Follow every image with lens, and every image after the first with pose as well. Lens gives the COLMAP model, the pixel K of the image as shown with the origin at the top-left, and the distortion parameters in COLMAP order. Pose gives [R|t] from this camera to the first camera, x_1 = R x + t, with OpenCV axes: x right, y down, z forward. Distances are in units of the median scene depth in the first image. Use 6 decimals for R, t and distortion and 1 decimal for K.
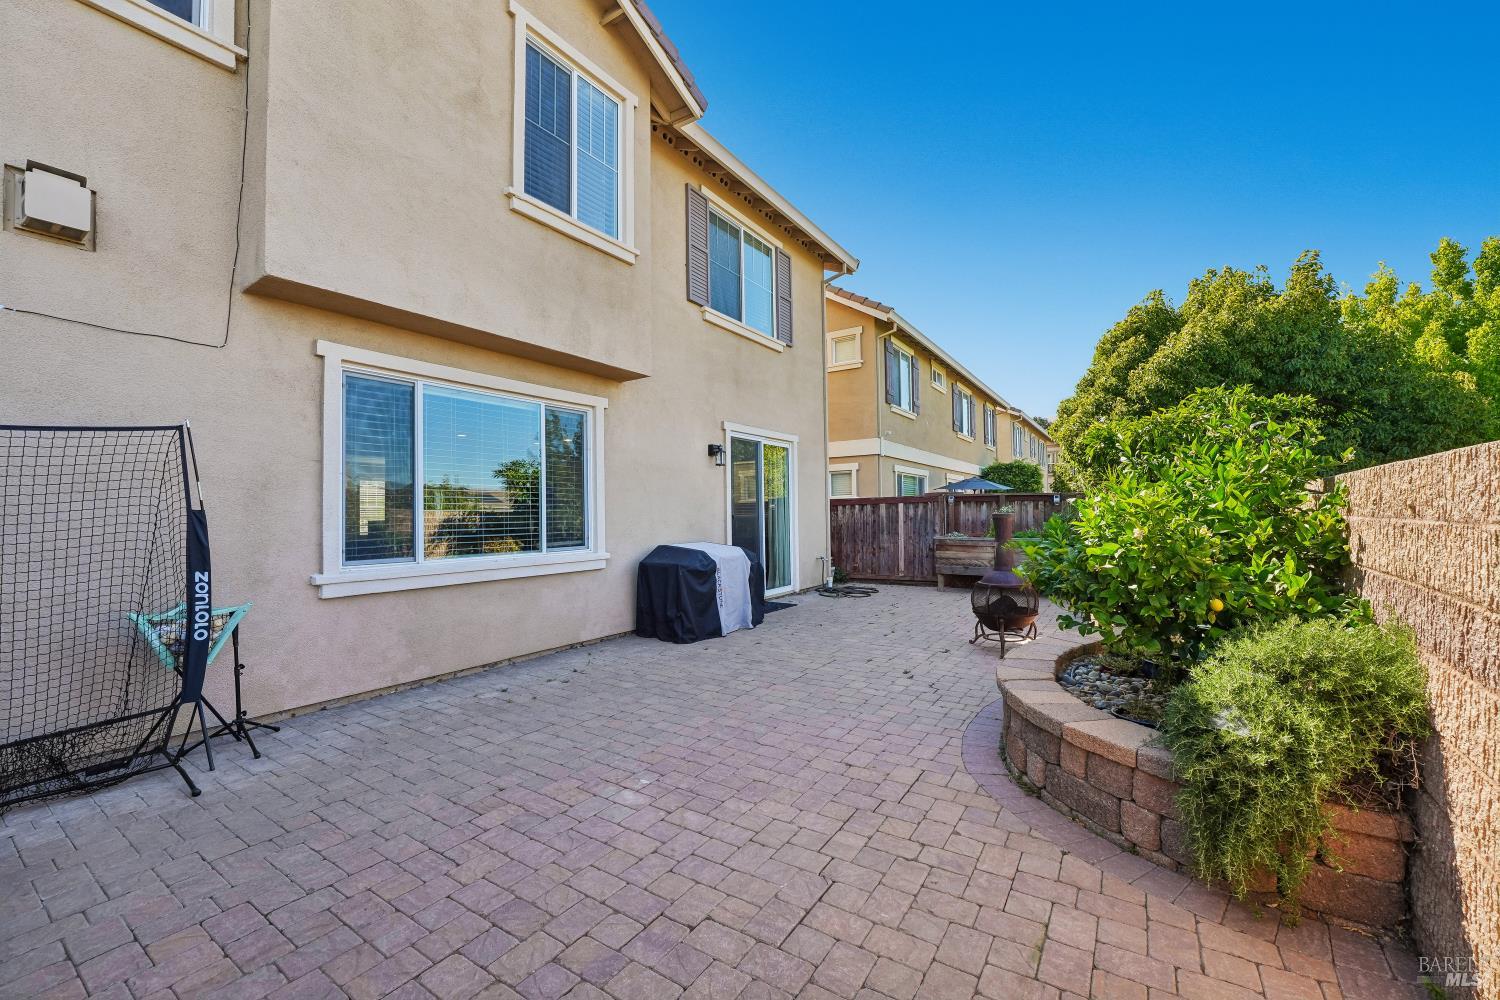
lens RADIAL K [[608.4, 0, 739.3], [0, 608.4, 505.7], [0, 0, 1]] dist [-0.021354, 0.000779]
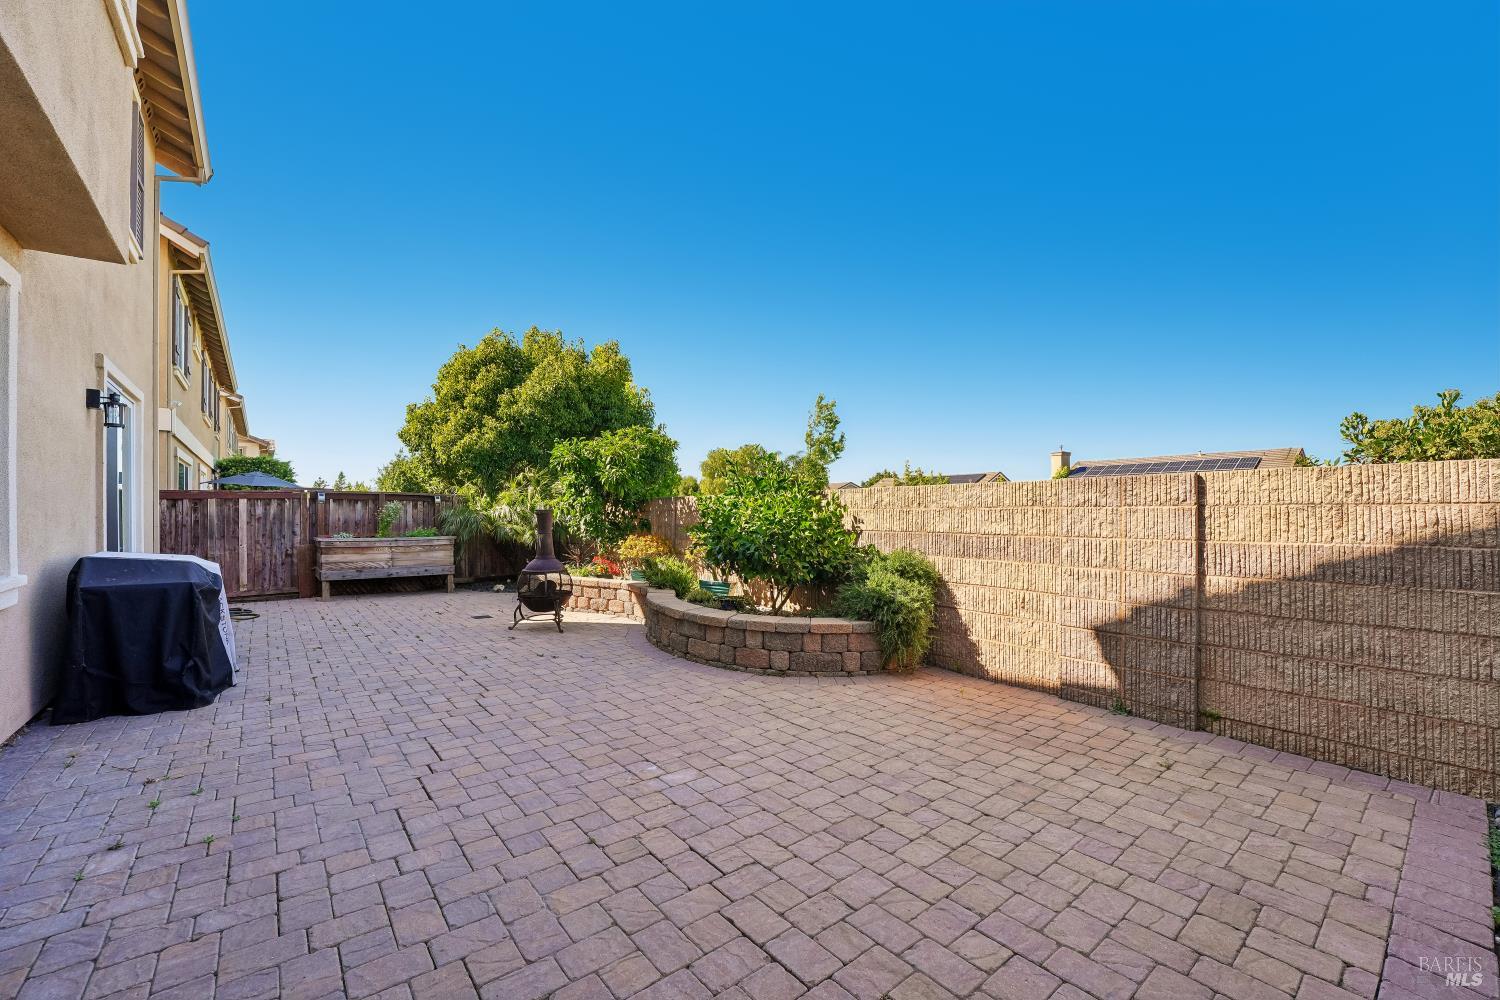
lens RADIAL K [[608.4, 0, 739.3], [0, 608.4, 505.7], [0, 0, 1]] dist [-0.021354, 0.000779]
pose [[0.309376, 0.023542, 0.950648, -0.833502], [-0.012869, 0.999706, -0.020569, 0.037166], [-0.950853, -0.005870, 0.309588, 0.442715]]
